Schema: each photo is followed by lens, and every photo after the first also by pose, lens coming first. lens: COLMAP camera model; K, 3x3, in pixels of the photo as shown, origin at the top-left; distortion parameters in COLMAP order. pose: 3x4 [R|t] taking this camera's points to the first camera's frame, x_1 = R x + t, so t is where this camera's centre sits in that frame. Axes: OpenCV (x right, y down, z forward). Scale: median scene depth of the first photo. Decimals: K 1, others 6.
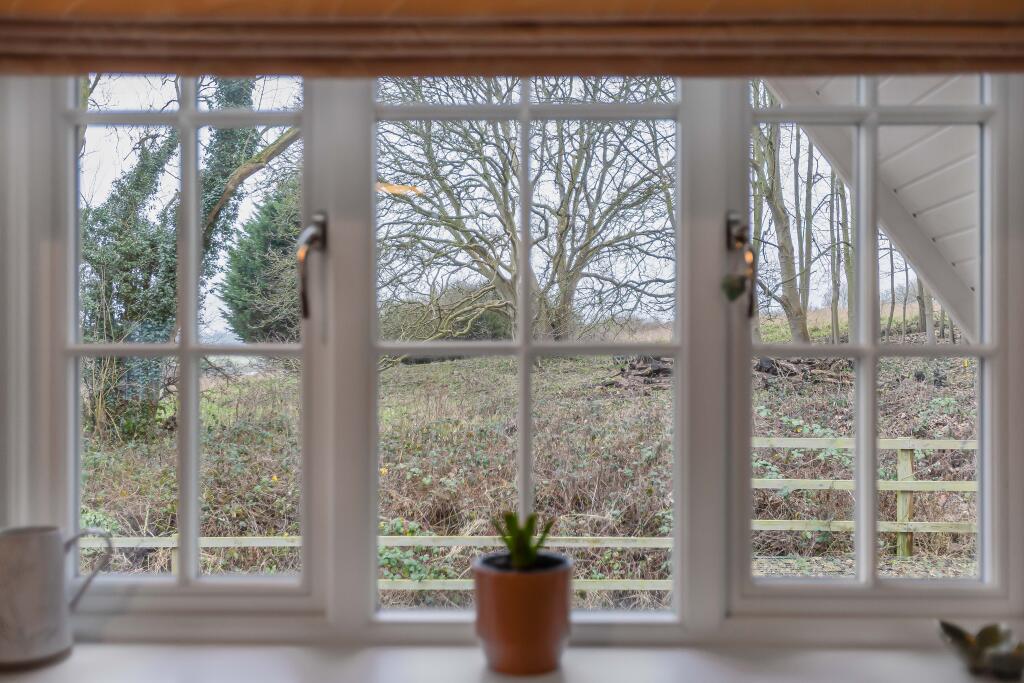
lens RADIAL K [[835.0, 0, 512.0], [0, 835.0, 341.5], [0, 0, 1]] dist [0.038172, 0.000772]
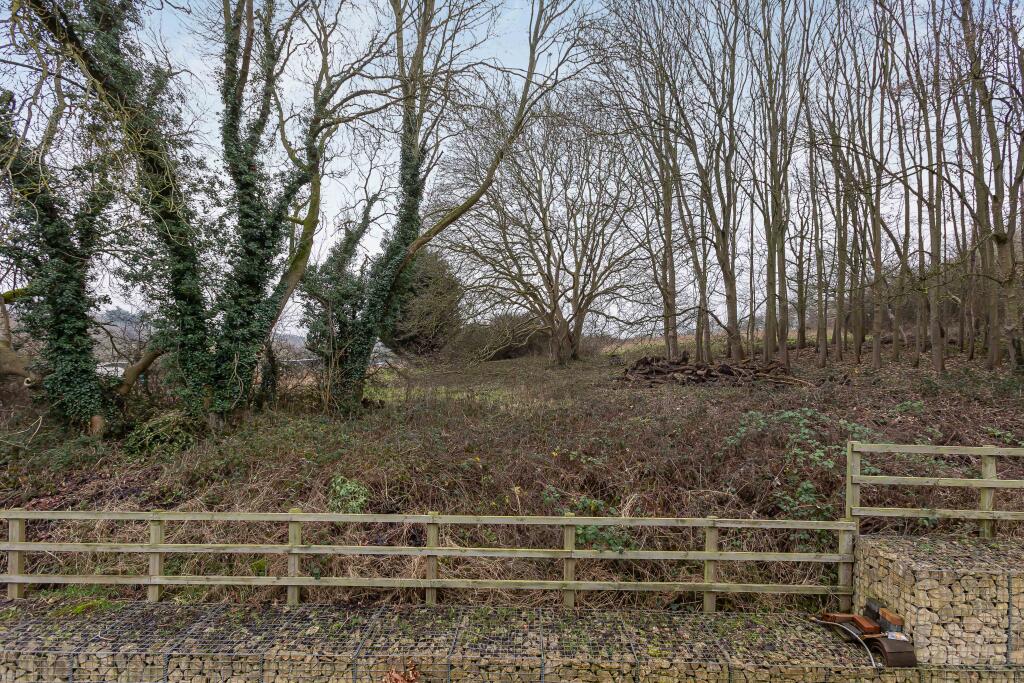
lens RADIAL K [[462.7, 0, 512.0], [0, 462.7, 341.5], [0, 0, 1]] dist [0.000162, 0.000146]
pose [[0.999850, 0.016870, 0.003915, -0.081546], [-0.016839, 0.999827, -0.007907, -0.008876], [-0.004047, 0.007840, 0.999961, 0.082057]]
